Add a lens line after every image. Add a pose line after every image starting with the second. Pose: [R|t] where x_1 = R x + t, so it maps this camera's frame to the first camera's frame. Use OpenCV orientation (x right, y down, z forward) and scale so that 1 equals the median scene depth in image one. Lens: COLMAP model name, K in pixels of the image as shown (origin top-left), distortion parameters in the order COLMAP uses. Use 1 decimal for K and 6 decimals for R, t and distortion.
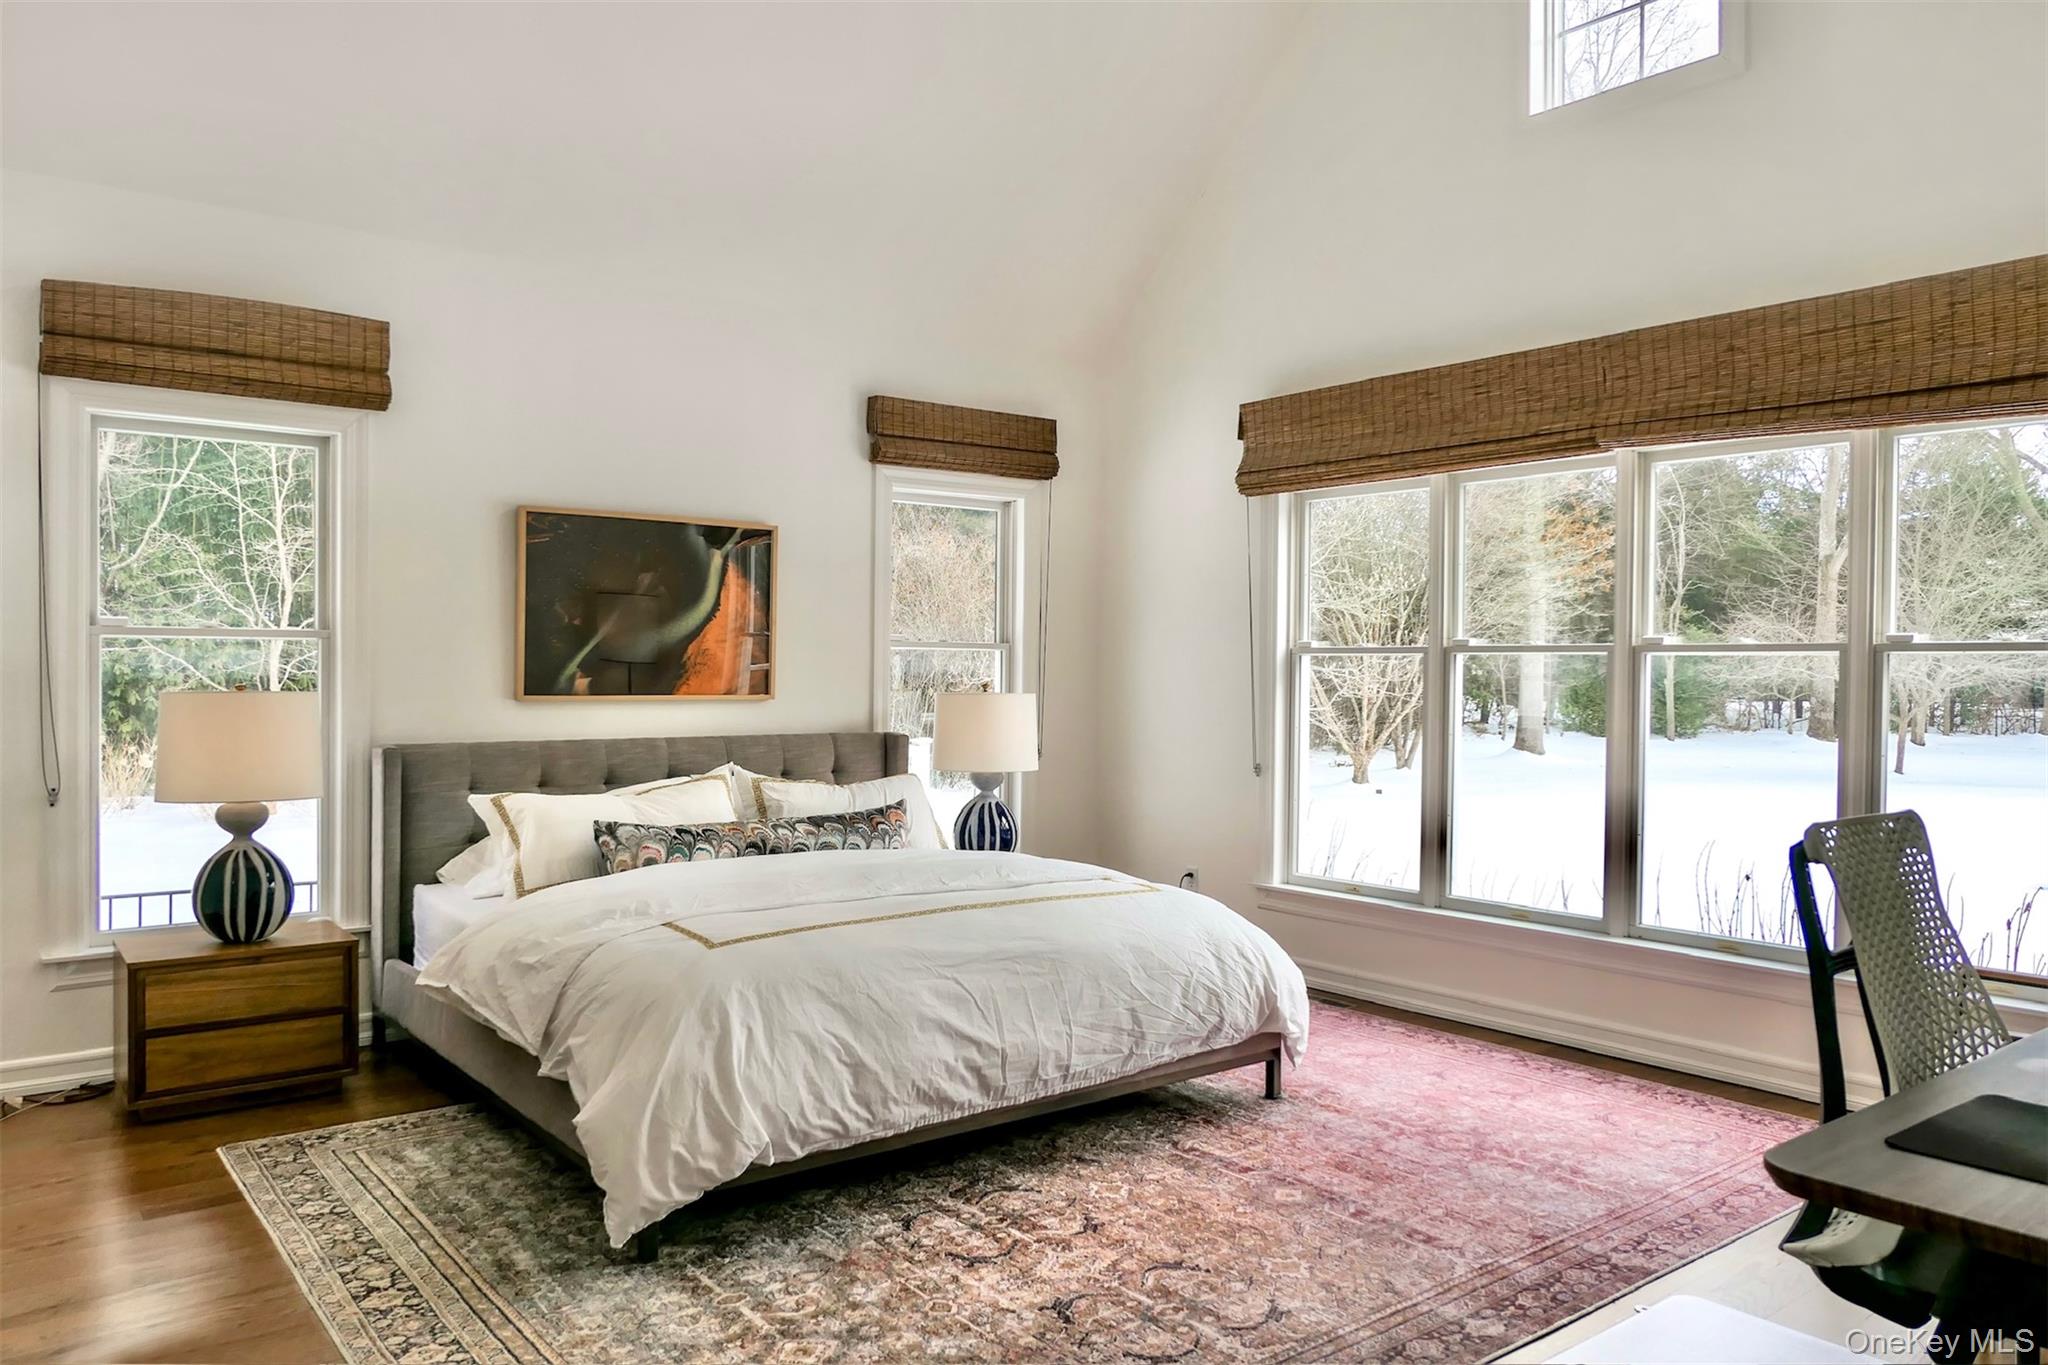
lens RADIAL K [[1456.7, 0, 1013.9], [0, 1456.7, 688.9], [0, 0, 1]] dist [-0.013880, 0.007420]
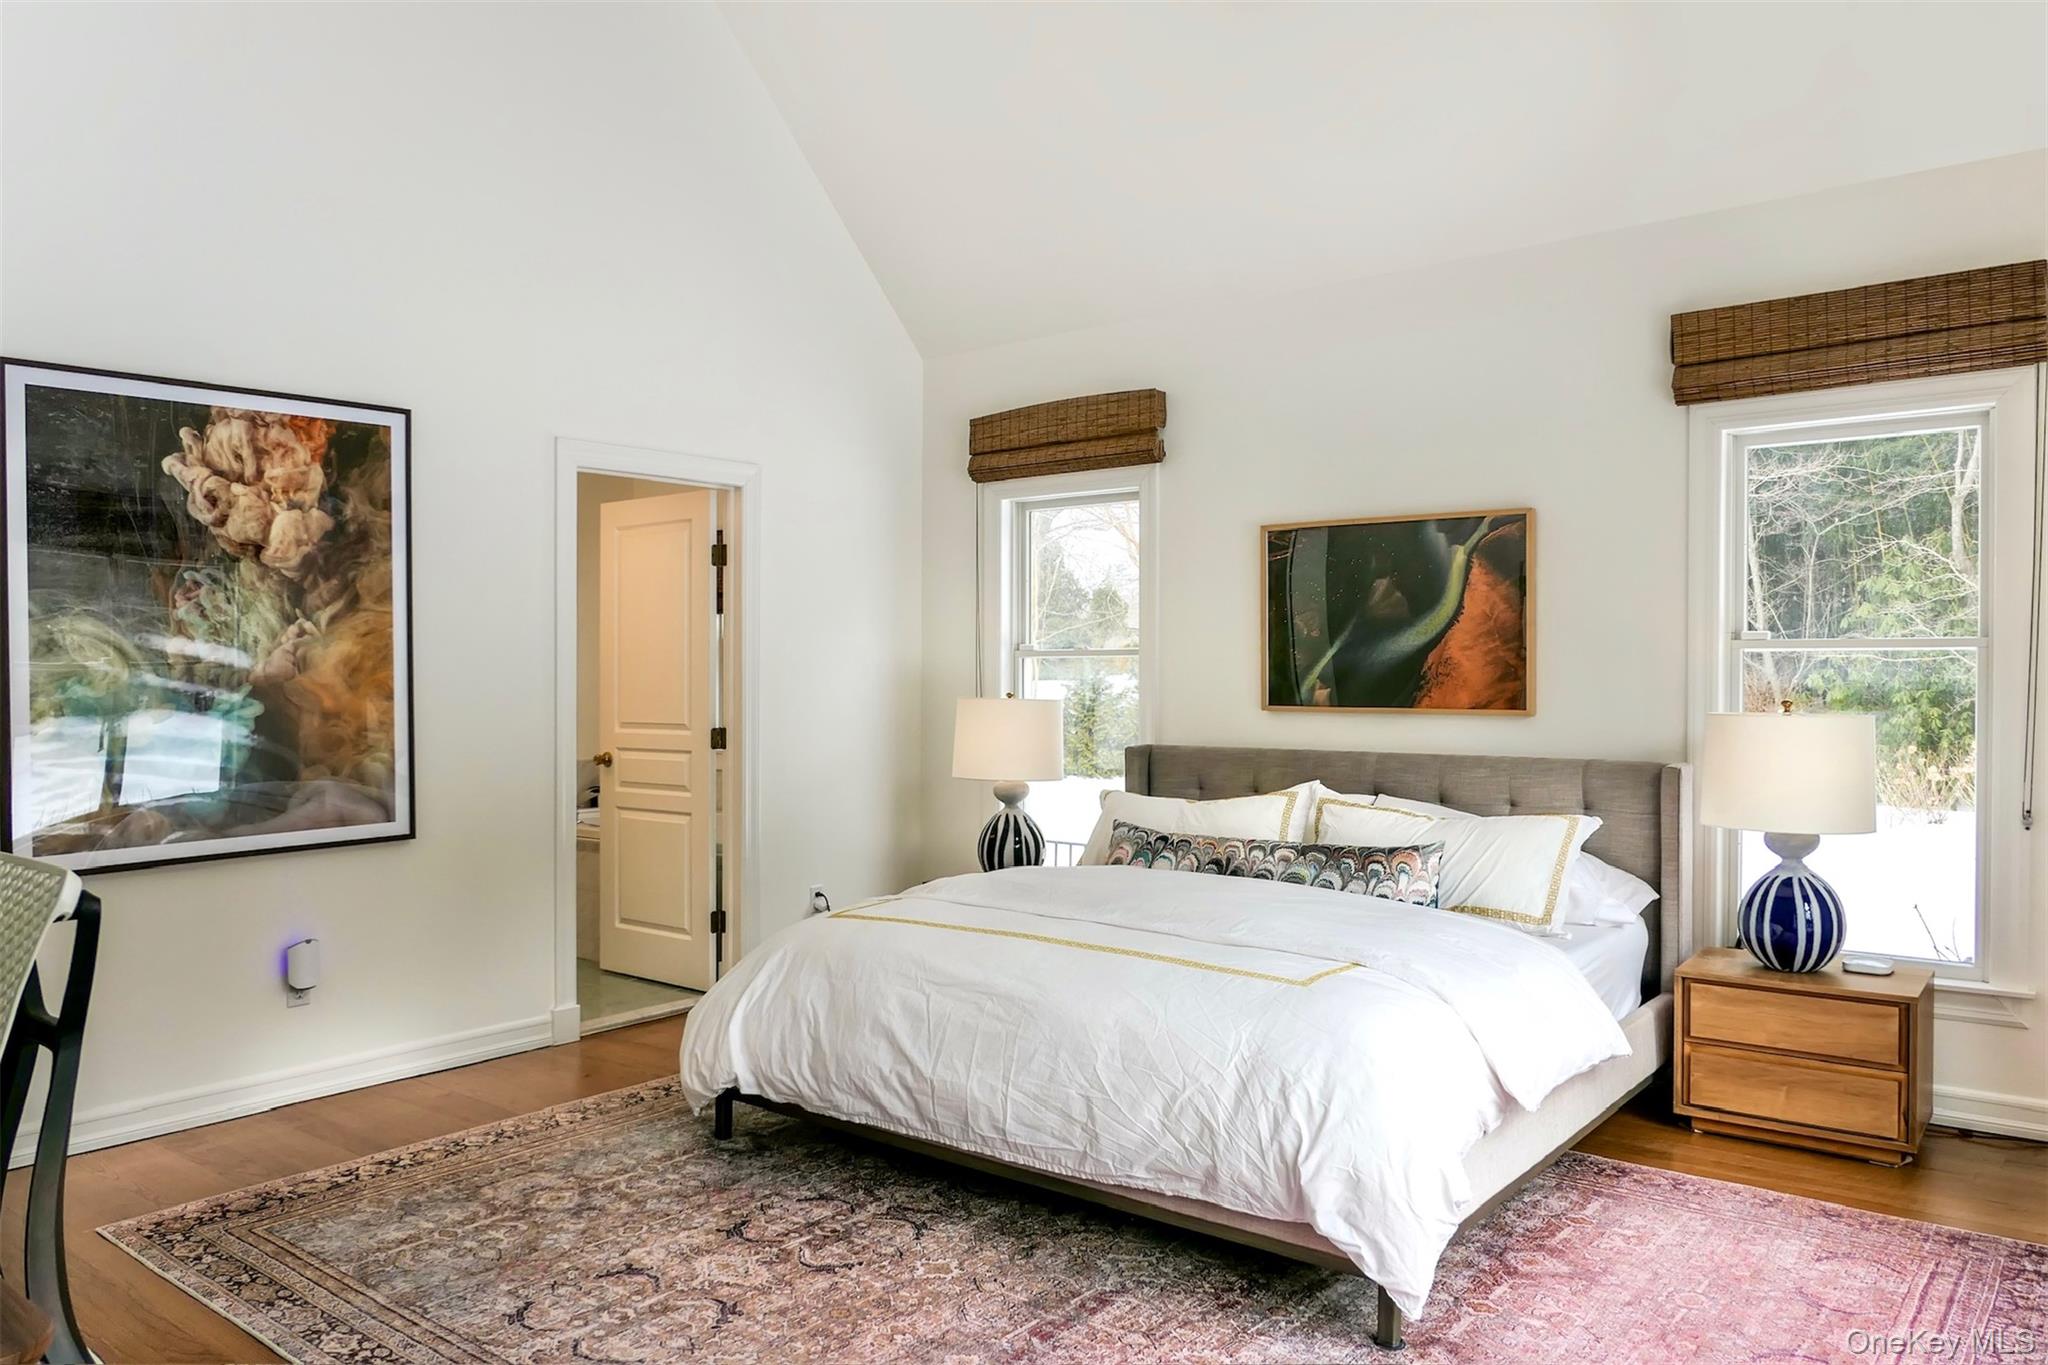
lens RADIAL K [[1456.7, 0, 1016.8], [0, 1456.7, 673.4], [0, 0, 1]] dist [-0.013880, 0.007420]
pose [[0.219494, -0.006671, -0.975591, 0.861936], [-0.012146, 0.999880, -0.009569, -0.008306], [0.975538, 0.013950, 0.219387, 0.778151]]
